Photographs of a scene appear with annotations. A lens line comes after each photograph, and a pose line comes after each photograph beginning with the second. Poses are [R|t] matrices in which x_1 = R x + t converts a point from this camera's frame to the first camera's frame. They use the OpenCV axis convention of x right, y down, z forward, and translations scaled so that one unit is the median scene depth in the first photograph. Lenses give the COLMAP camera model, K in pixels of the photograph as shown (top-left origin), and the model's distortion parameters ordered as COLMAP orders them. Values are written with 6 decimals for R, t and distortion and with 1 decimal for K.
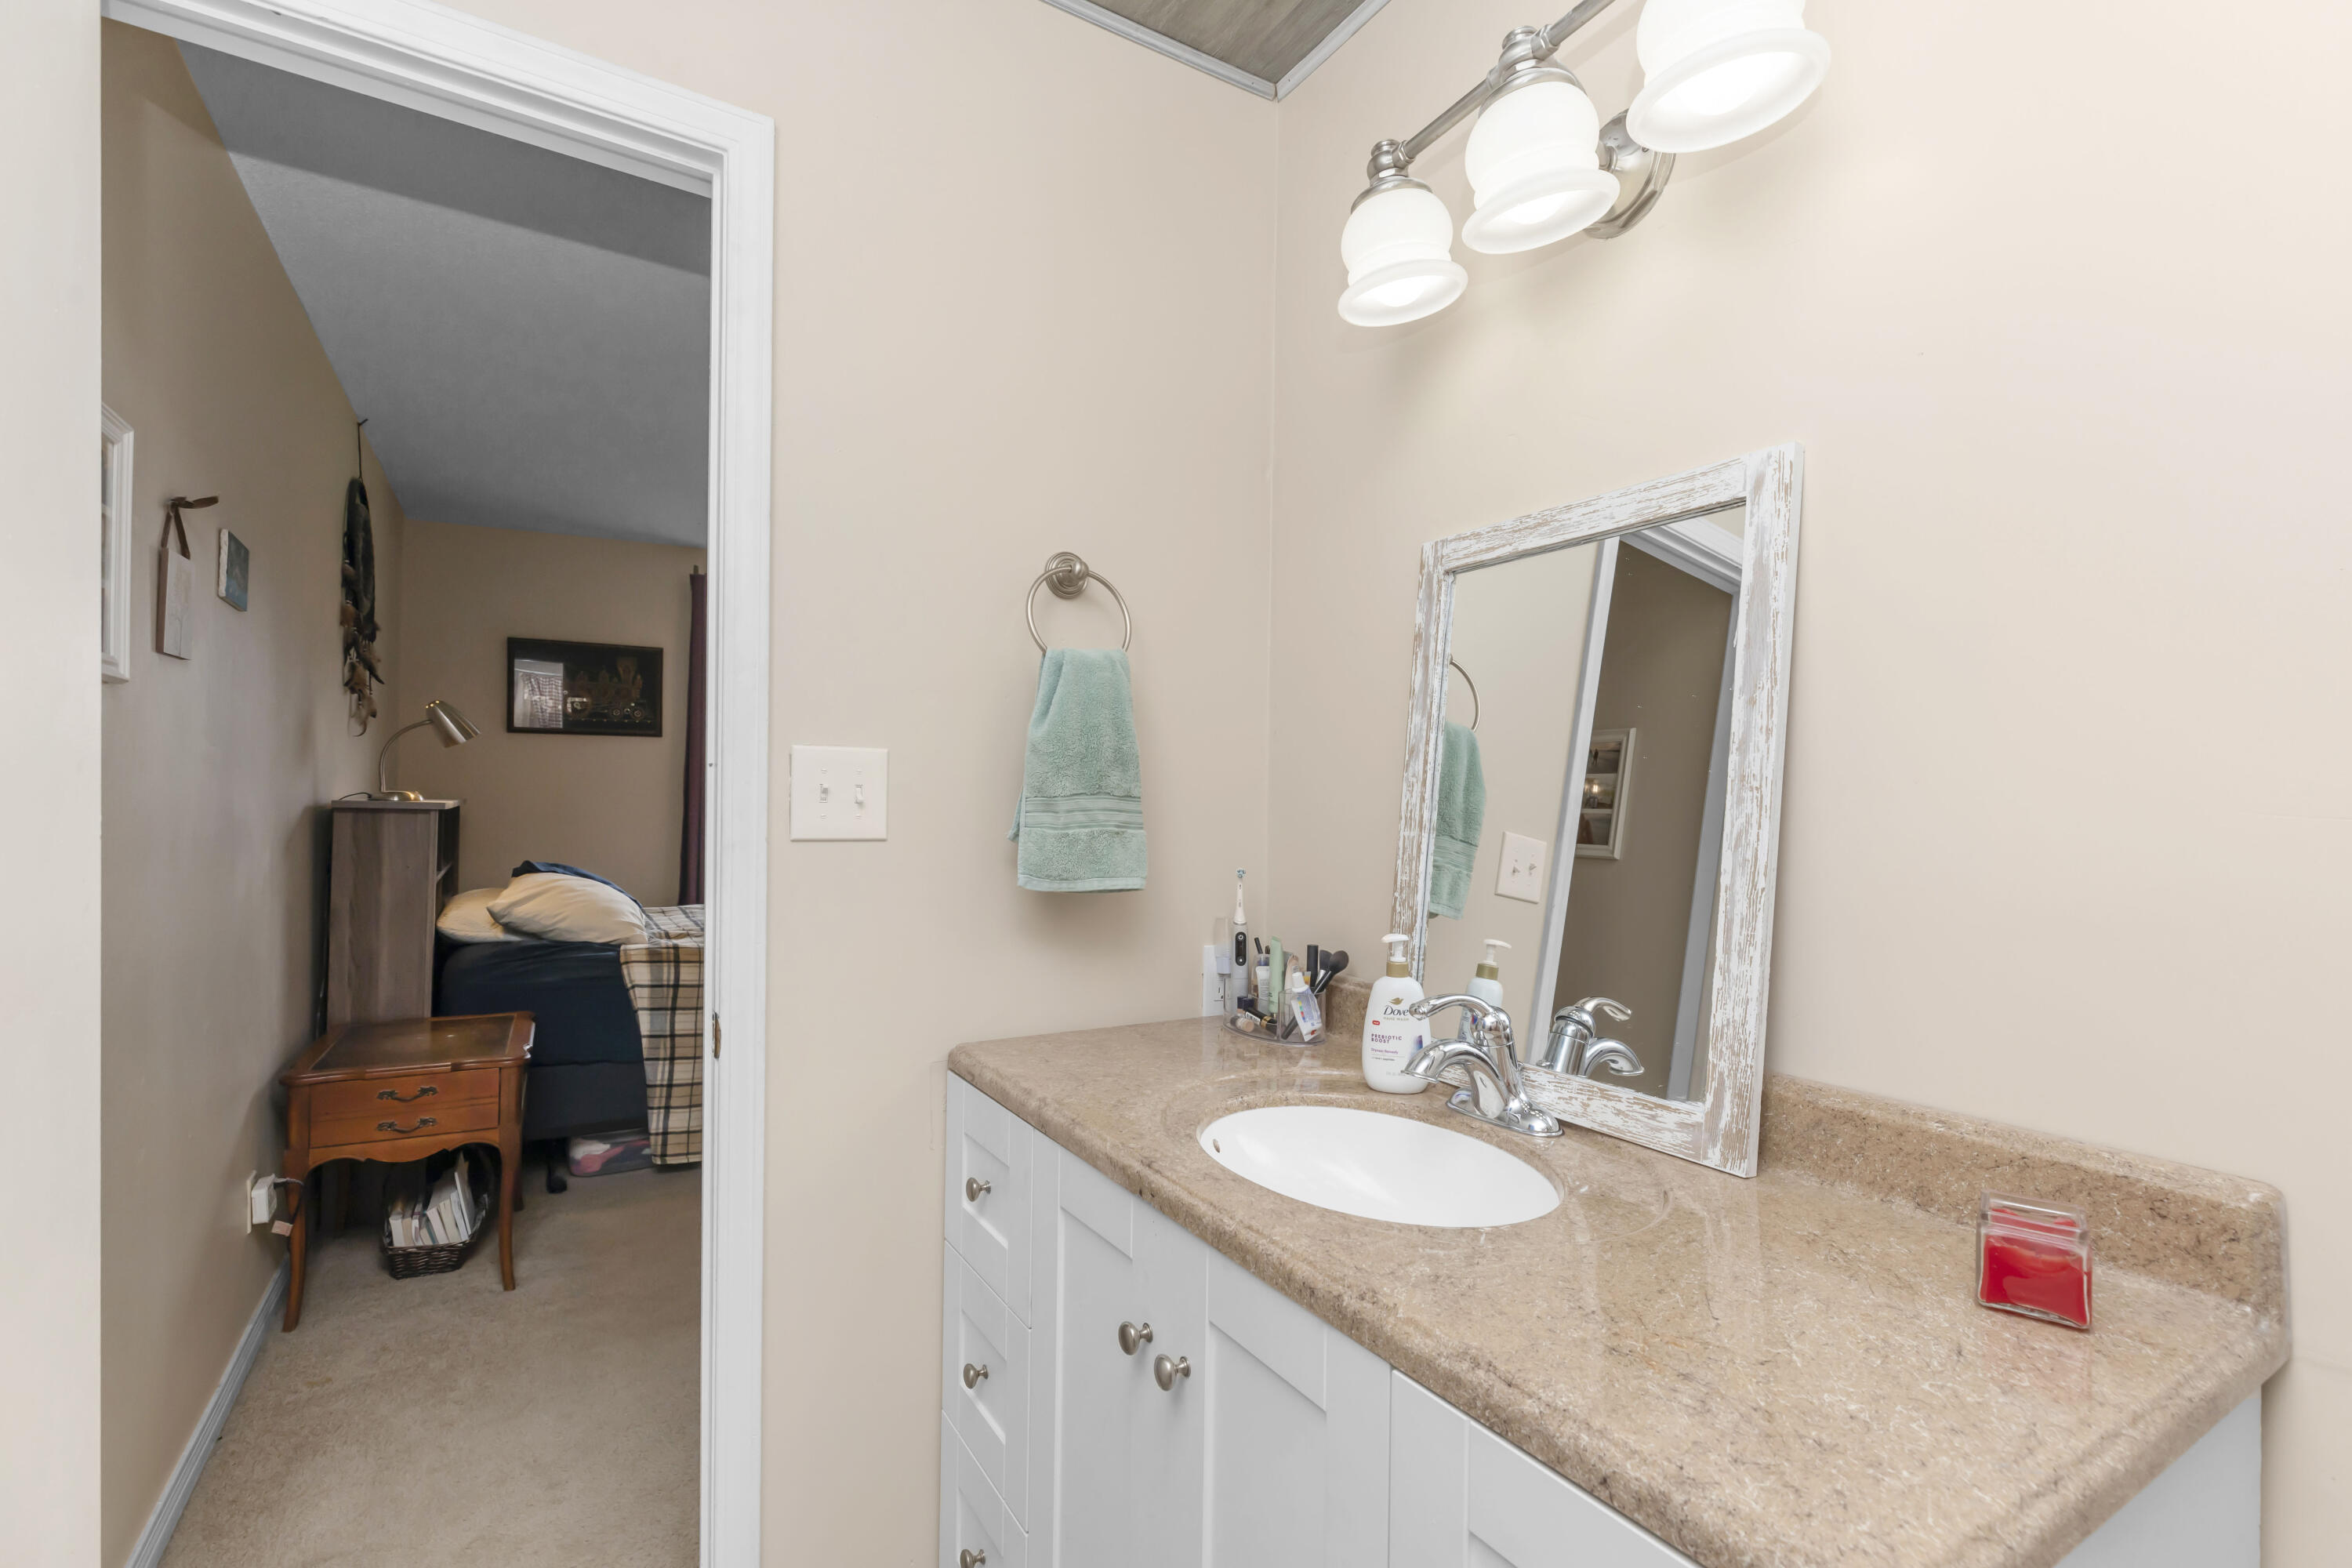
lens RADIAL K [[1061.6, 0, 1172.3], [0, 1061.6, 794.0], [0, 0, 1]] dist [0.006236, 0.000534]
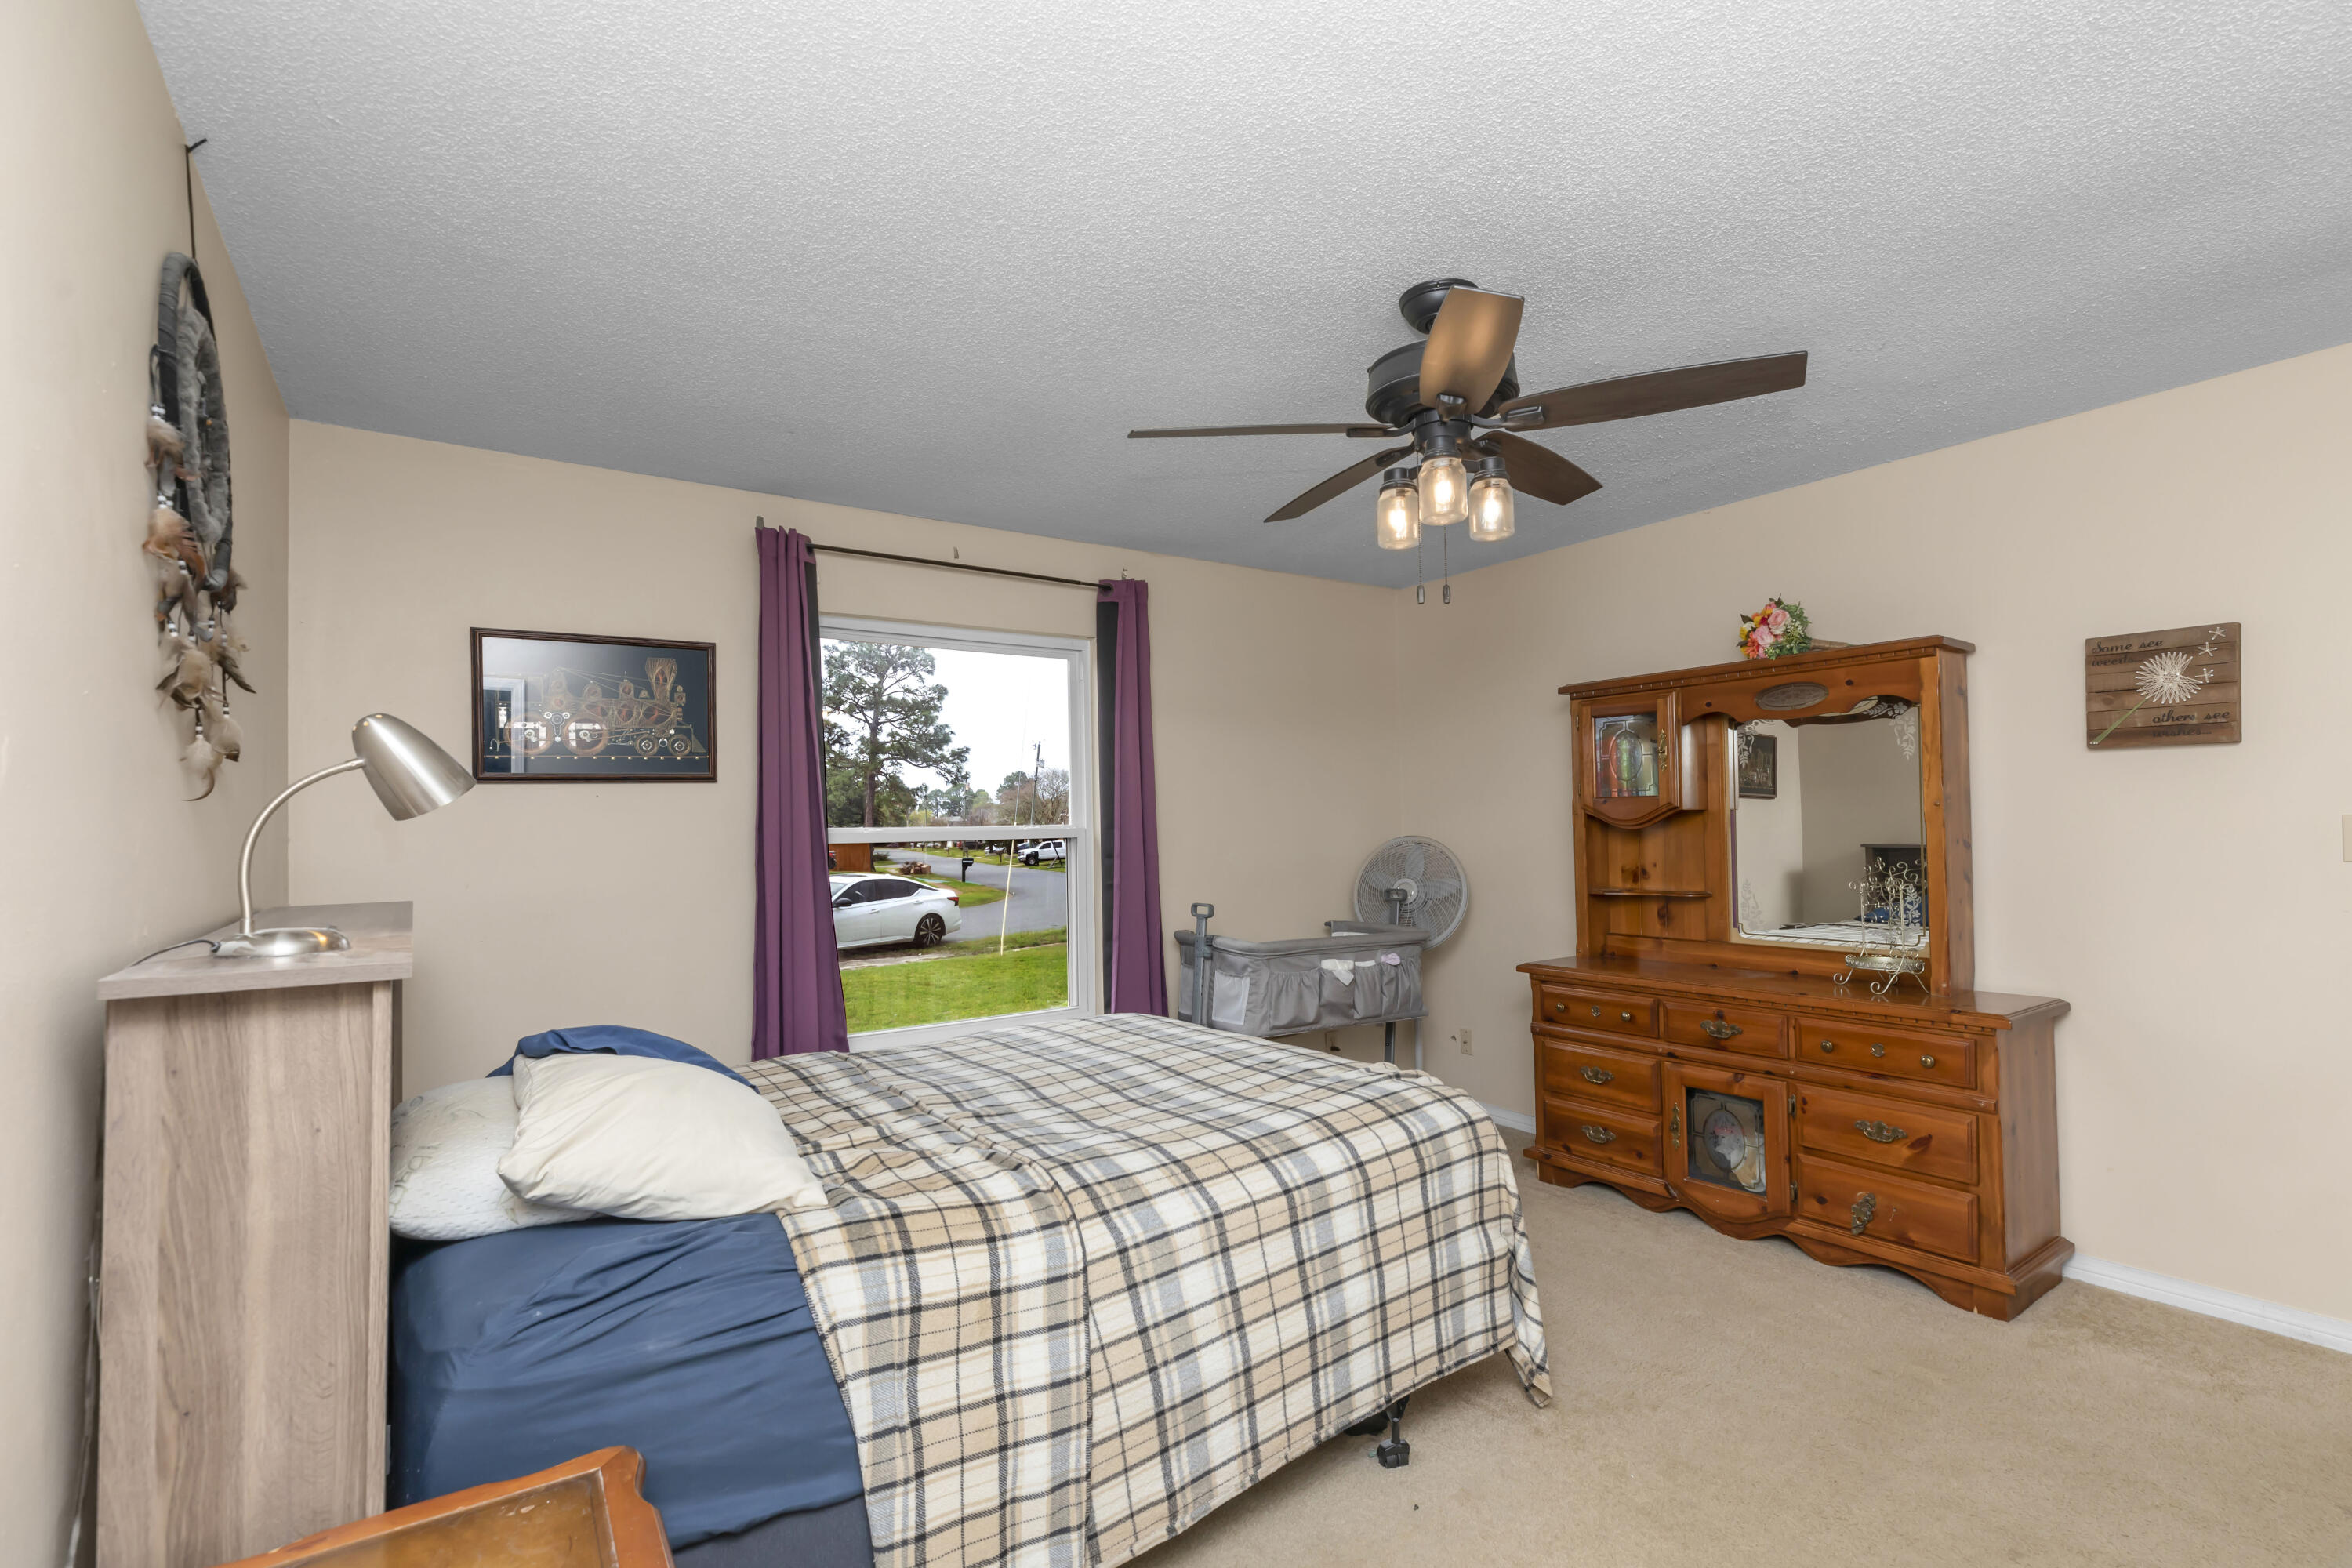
lens RADIAL K [[1061.6, 0, 1182.2], [0, 1061.6, 793.4], [0, 0, 1]] dist [0.006236, 0.000534]
pose [[0.996999, -0.031686, 0.070633, -0.377545], [0.033404, 0.999171, -0.023284, -0.033611], [-0.069837, 0.025574, 0.997231, 0.518935]]
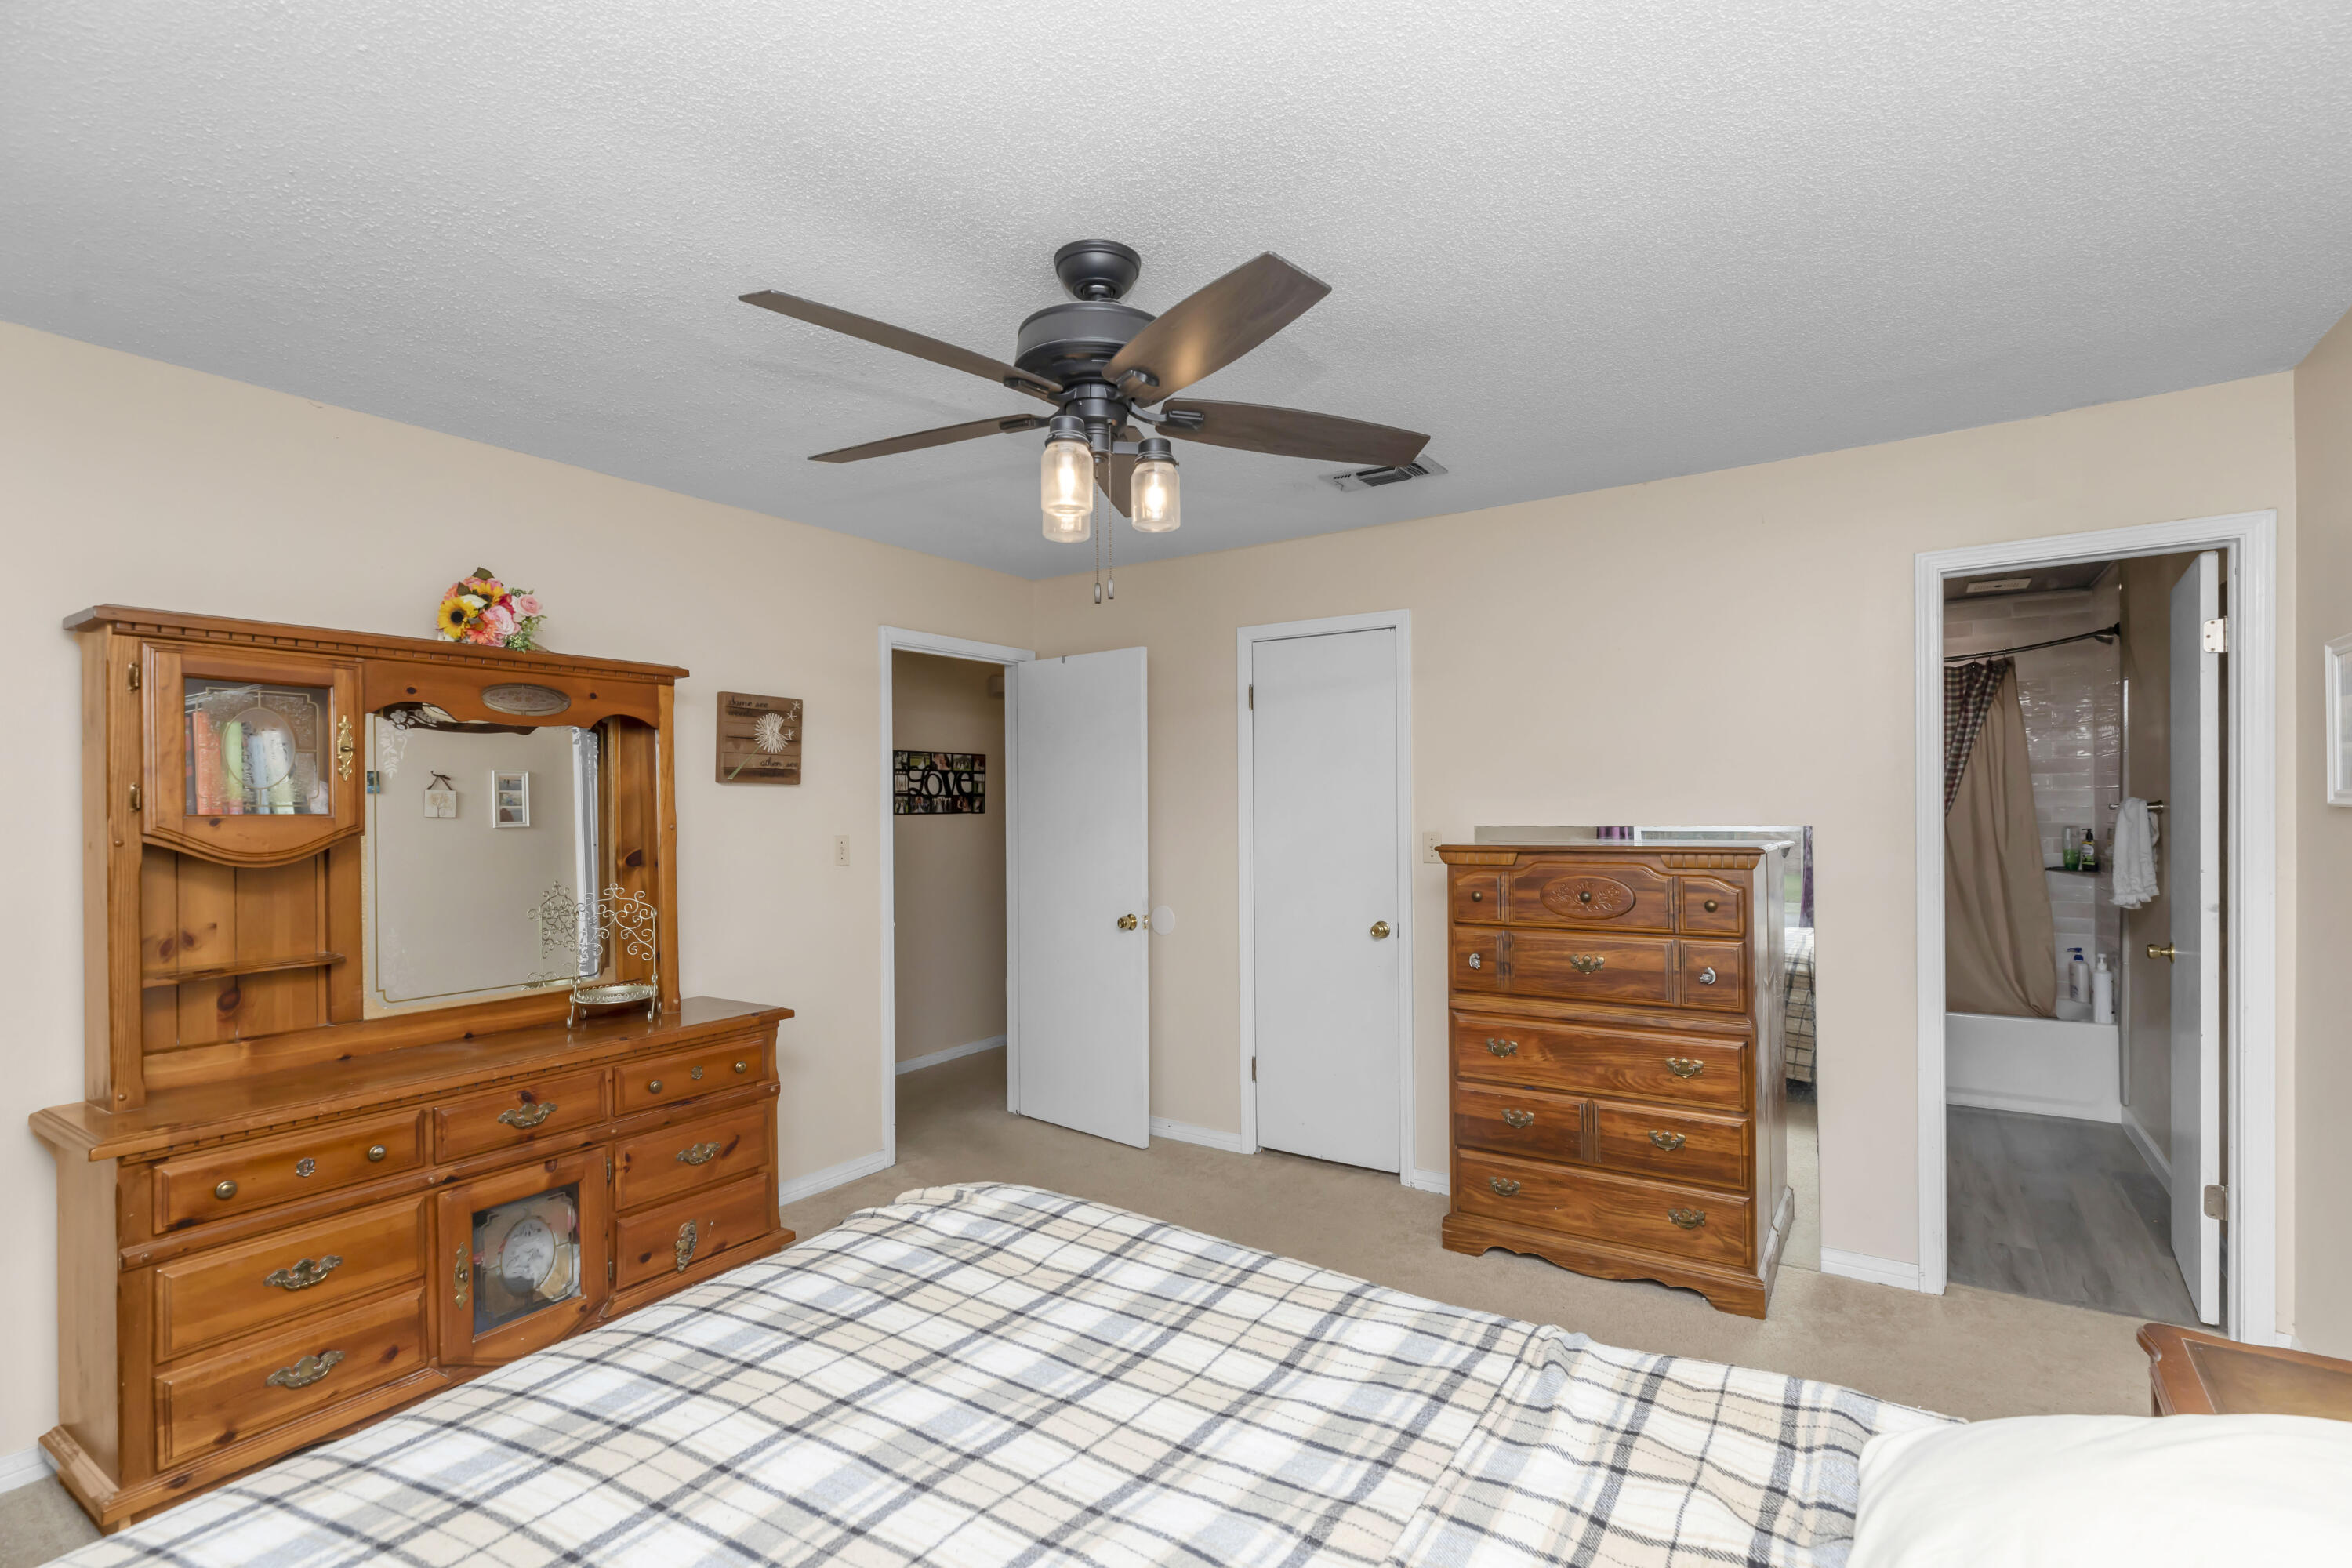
lens RADIAL K [[1061.6, 0, 1181.9], [0, 1061.6, 810.4], [0, 0, 1]] dist [0.006236, 0.000534]
pose [[-0.418075, -0.015985, 0.908272, -0.752819], [0.003036, 0.999815, 0.018993, -0.059043], [-0.908407, 0.010699, -0.417949, 1.450031]]
